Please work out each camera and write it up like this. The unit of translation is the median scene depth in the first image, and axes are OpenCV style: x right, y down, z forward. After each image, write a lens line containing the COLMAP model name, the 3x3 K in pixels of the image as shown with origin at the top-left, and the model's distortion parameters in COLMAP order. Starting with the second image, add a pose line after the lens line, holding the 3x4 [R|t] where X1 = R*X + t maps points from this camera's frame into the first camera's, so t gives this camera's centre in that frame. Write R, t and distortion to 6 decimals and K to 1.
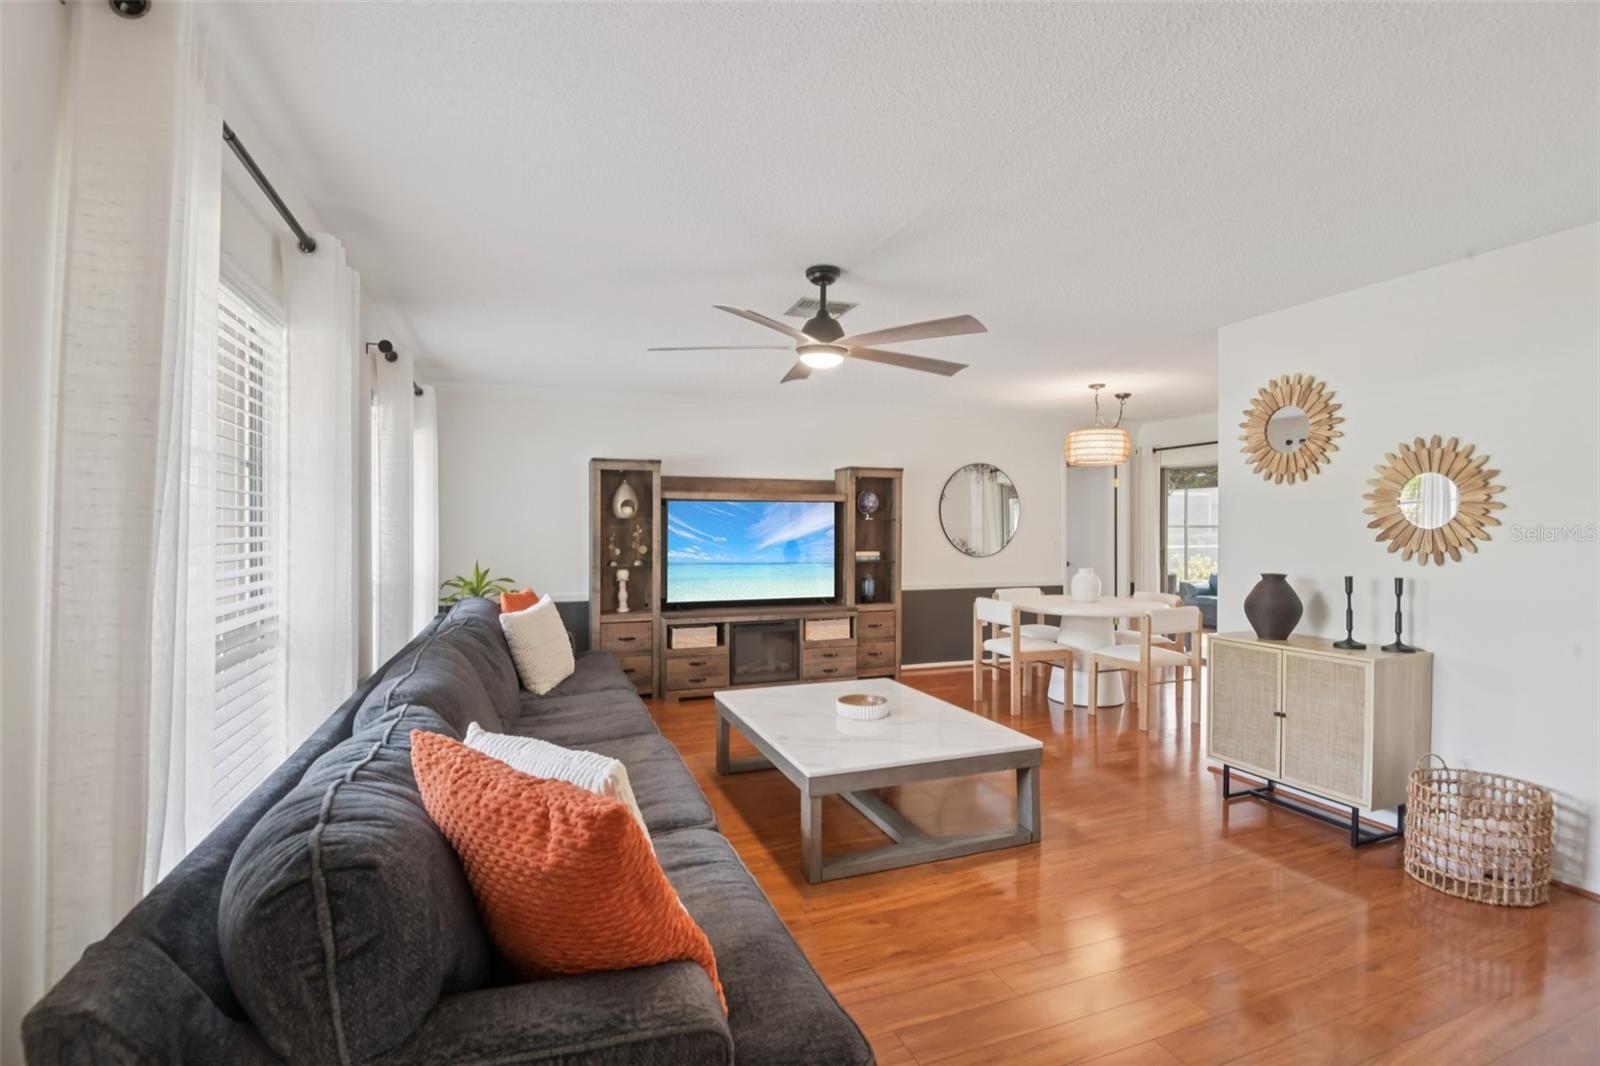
lens RADIAL K [[733.2, 0, 802.7], [0, 733.2, 533.2], [0, 0, 1]] dist [-0.049219, -0.002258]
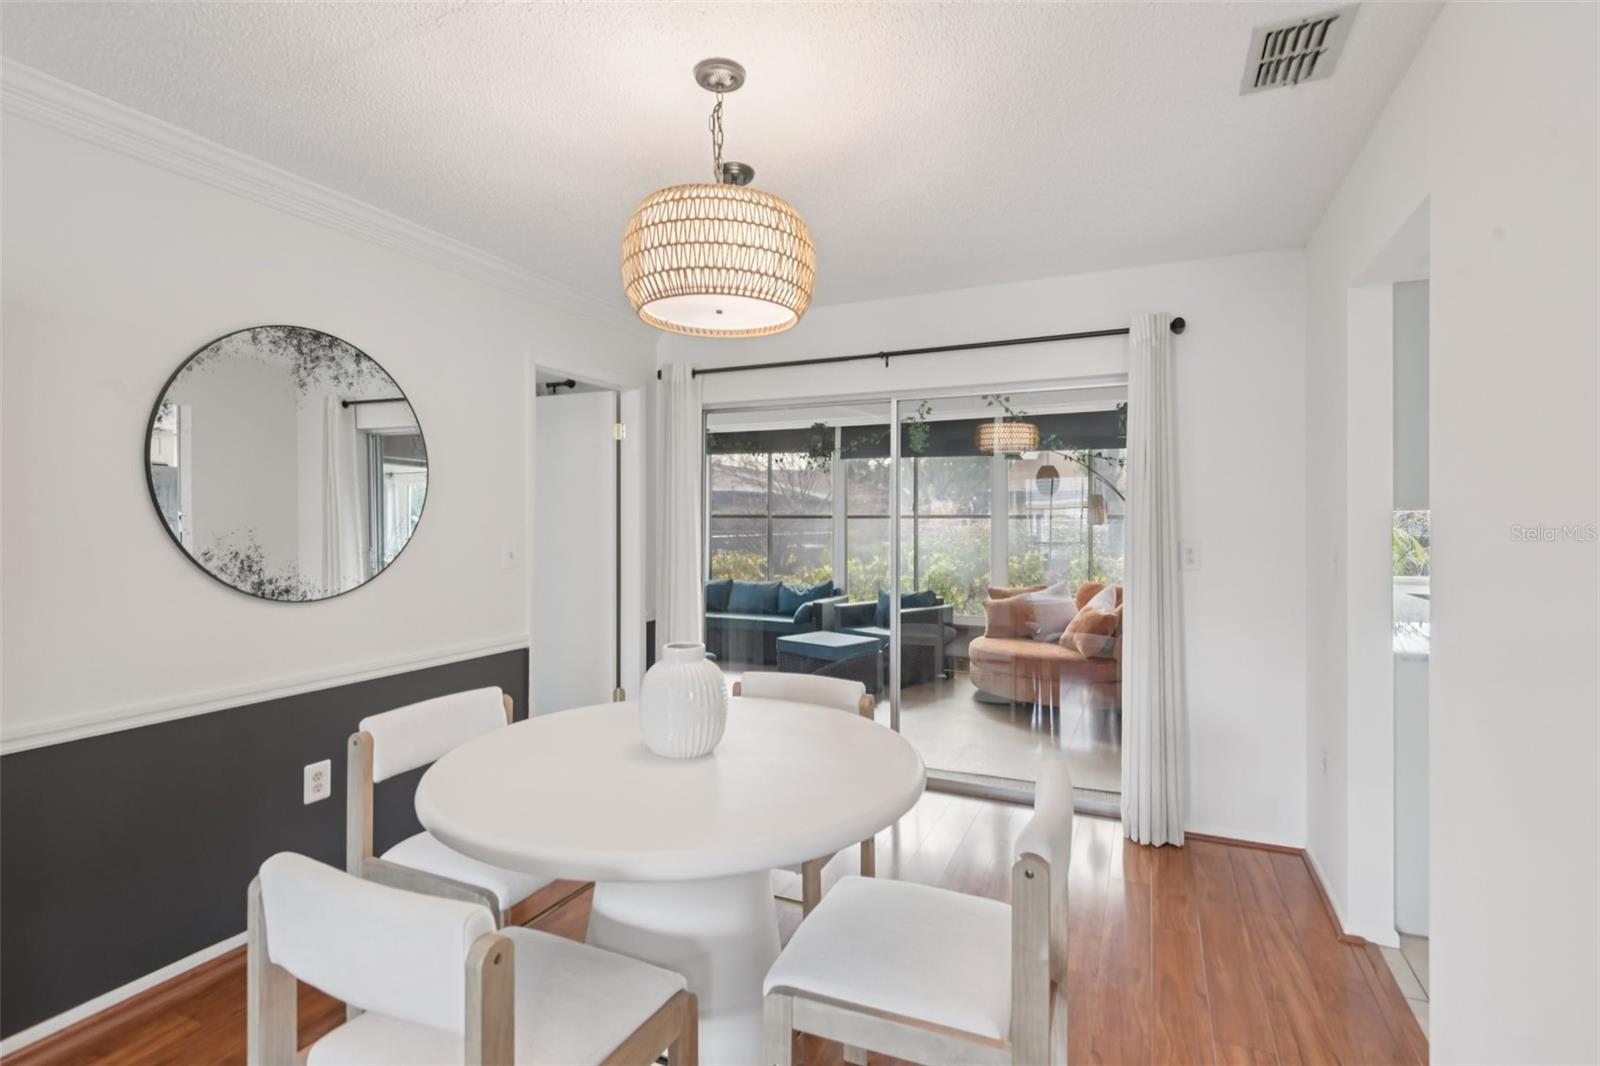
lens RADIAL K [[776.9, 0, 803.9], [0, 776.9, 522.9], [0, 0, 1]] dist [0.004472, 0.000357]
pose [[0.708871, 0.000597, 0.705337, 0.169425], [-0.002358, 0.999996, 0.001523, -0.006503], [-0.705334, -0.002743, 0.708870, 0.650513]]
